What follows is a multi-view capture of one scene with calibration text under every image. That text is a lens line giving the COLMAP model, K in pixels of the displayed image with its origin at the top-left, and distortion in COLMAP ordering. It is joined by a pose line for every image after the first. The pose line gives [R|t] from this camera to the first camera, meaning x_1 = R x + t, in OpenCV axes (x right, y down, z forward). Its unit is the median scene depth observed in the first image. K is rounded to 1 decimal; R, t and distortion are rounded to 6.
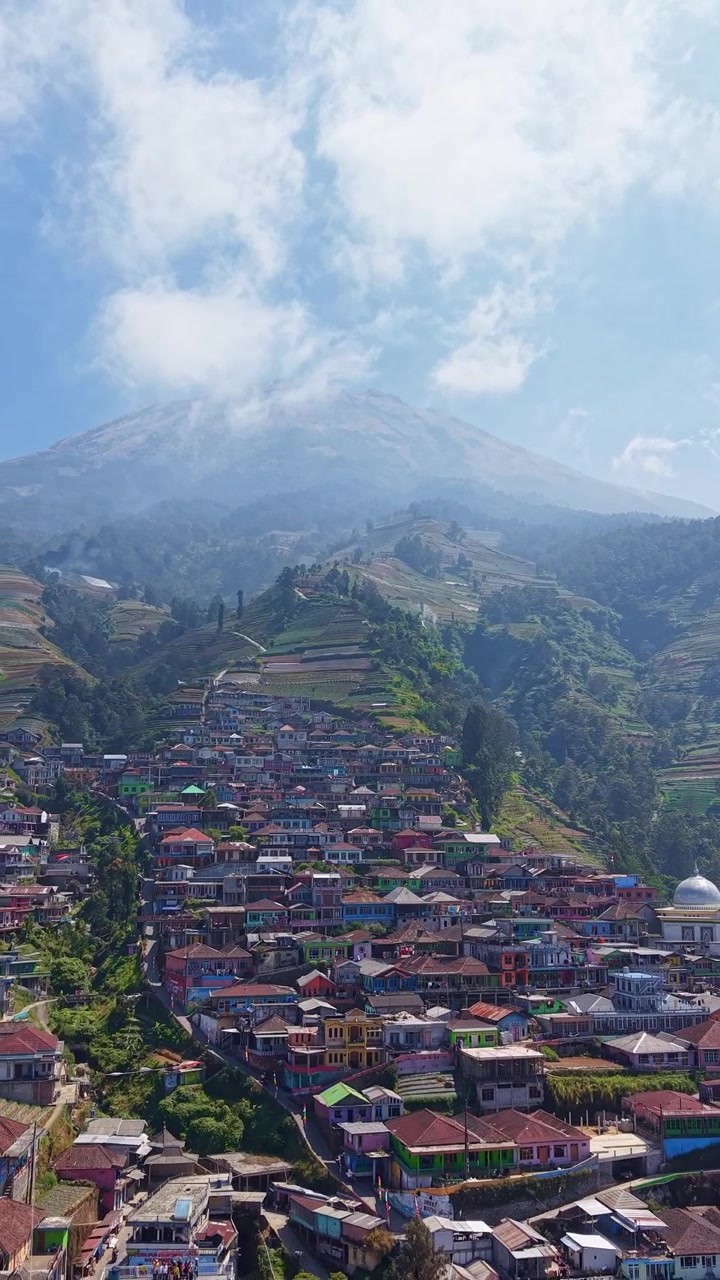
lens RADIAL K [[1189.6, 0, 365.3], [0, 1189.6, 636.7], [0, 0, 1]] dist [0.002857, 0.000000]
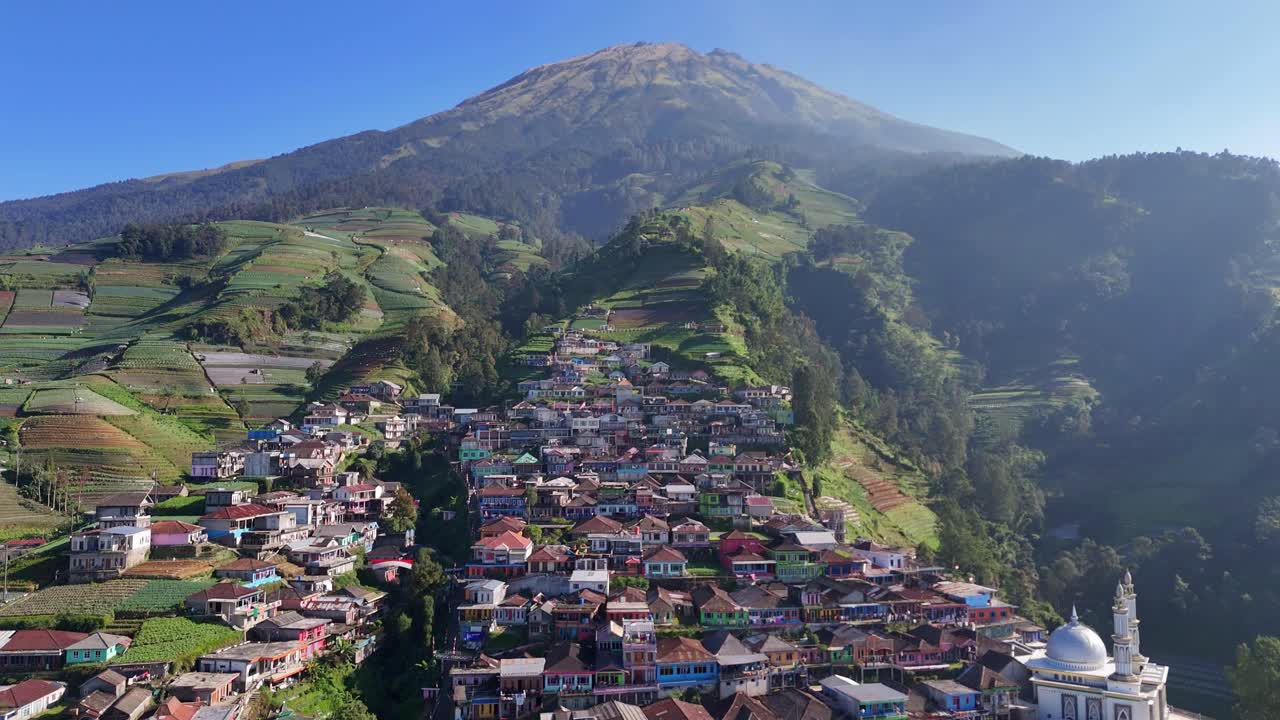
lens RADIAL K [[908.7, 0, 638.0], [0, 908.7, 371.0], [0, 0, 1]] dist [0.033845, -0.036957]
pose [[0.996565, -0.002412, -0.082777, 0.012381], [0.013337, 0.991203, 0.131678, -0.039330], [0.081731, -0.132329, 0.987830, 0.202444]]
